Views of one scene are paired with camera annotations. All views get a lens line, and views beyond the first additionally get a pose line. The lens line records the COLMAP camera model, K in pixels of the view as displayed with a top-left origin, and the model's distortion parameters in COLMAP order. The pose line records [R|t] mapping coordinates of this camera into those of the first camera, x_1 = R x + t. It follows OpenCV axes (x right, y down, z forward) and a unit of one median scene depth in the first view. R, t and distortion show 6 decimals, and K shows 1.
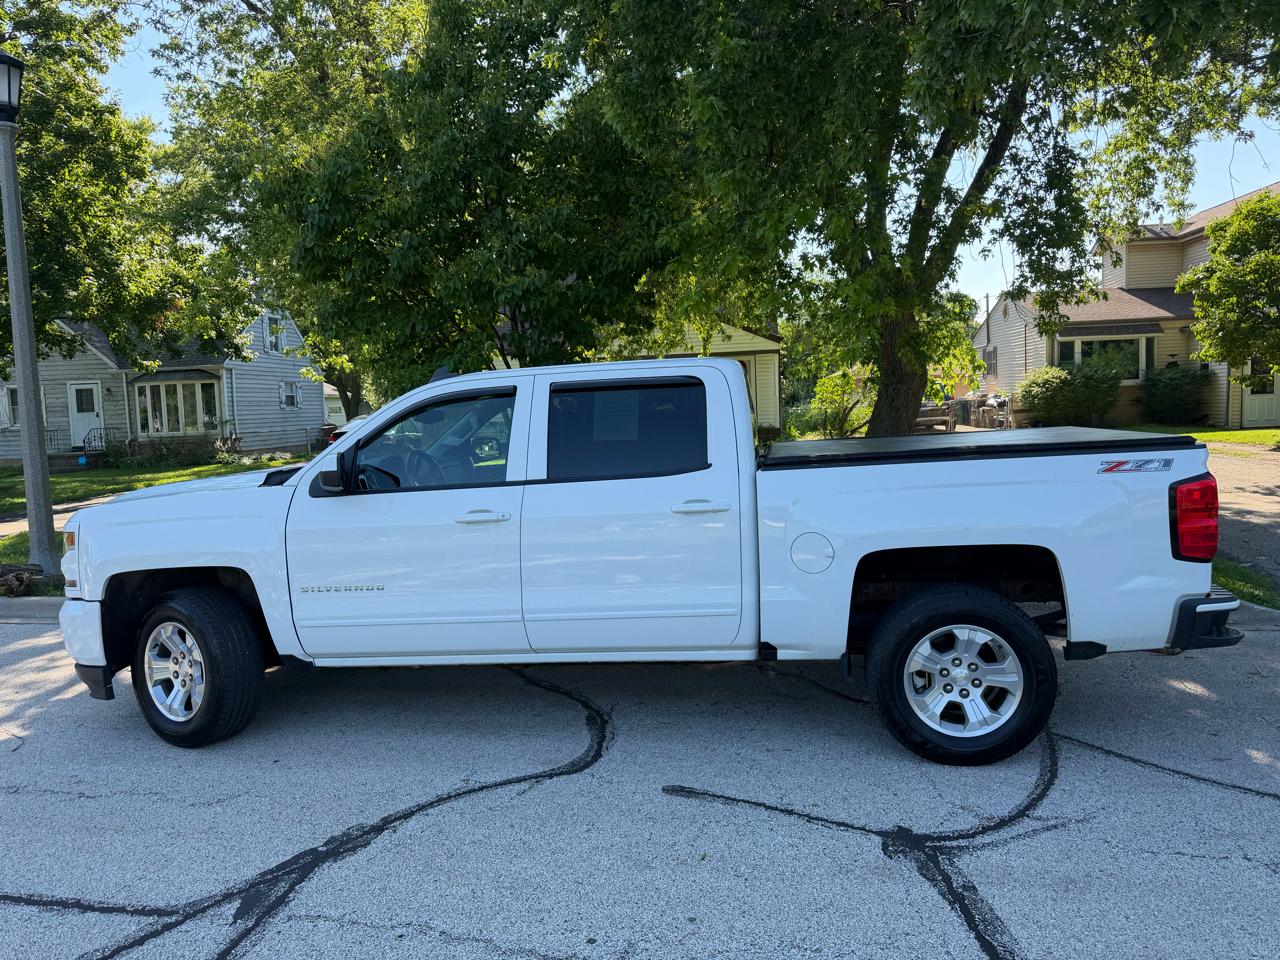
lens RADIAL K [[883.2, 0, 631.4], [0, 883.2, 534.9], [0, 0, 1]] dist [0.046111, -0.061821]
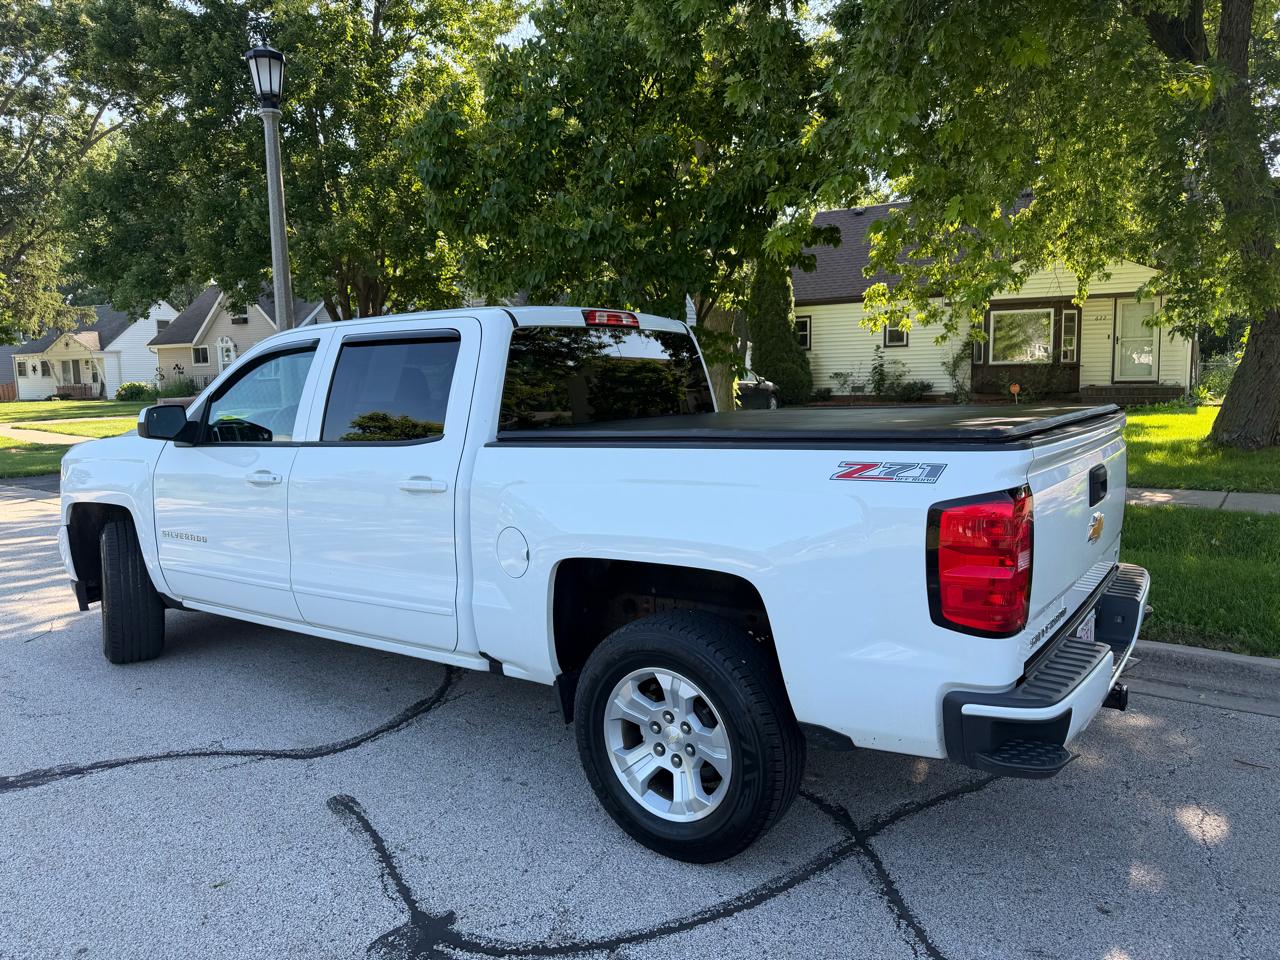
lens RADIAL K [[894.1, 0, 638.5], [0, 894.1, 491.8], [0, 0, 1]] dist [0.011684, -0.010869]
pose [[0.894019, 0.078517, -0.441095, 0.665062], [-0.074458, 0.996871, 0.026535, -0.064116], [0.441798, 0.009120, 0.897068, 0.315851]]
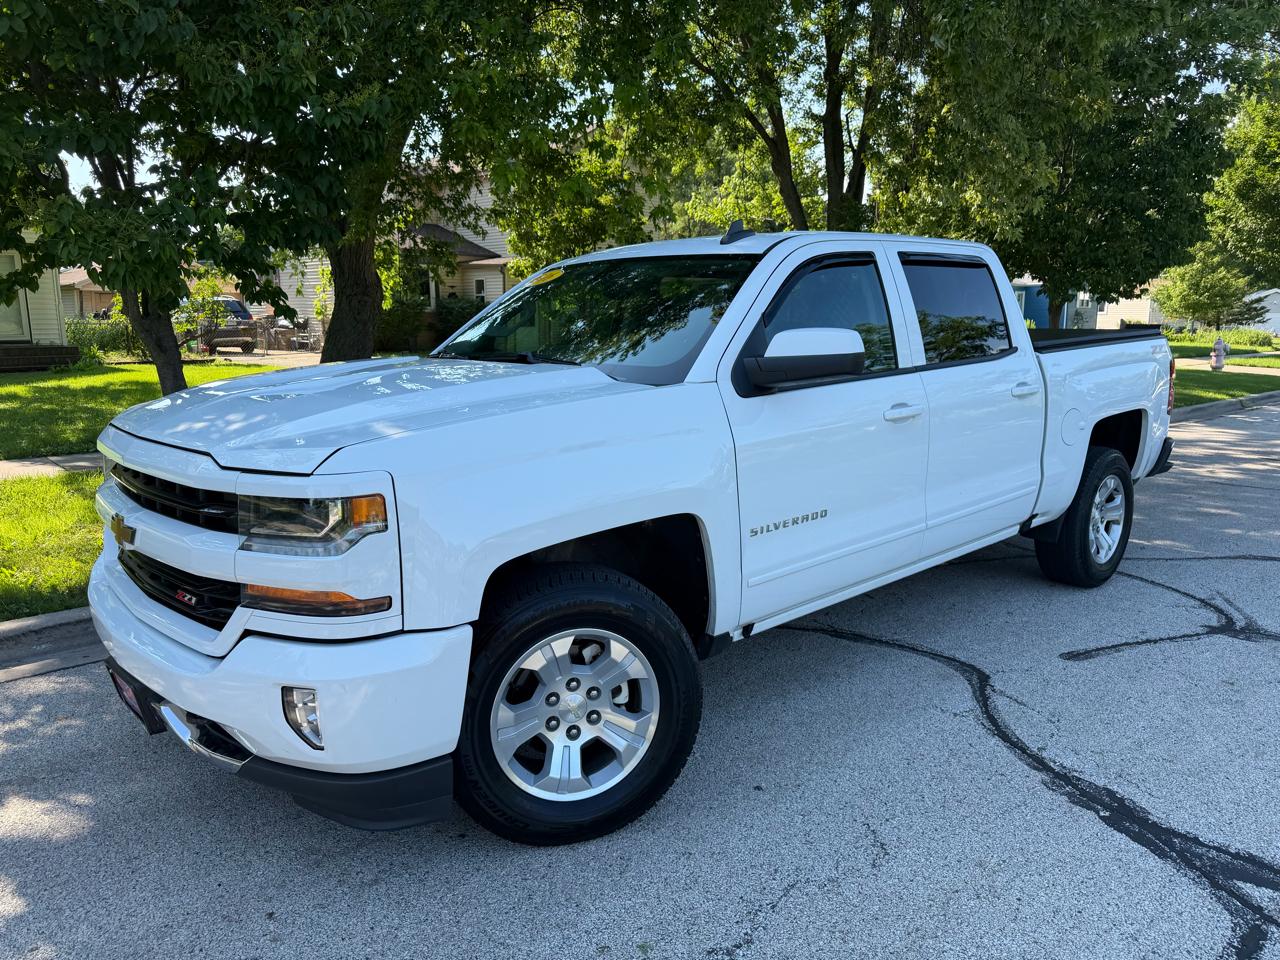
lens RADIAL K [[894.1, 0, 638.5], [0, 894.1, 491.8], [0, 0, 1]] dist [0.011684, -0.010869]
pose [[0.630350, -0.111195, 0.768306, -1.042522], [0.087050, 0.993571, 0.072377, -0.028371], [-0.771415, 0.021258, 0.635977, 0.693451]]
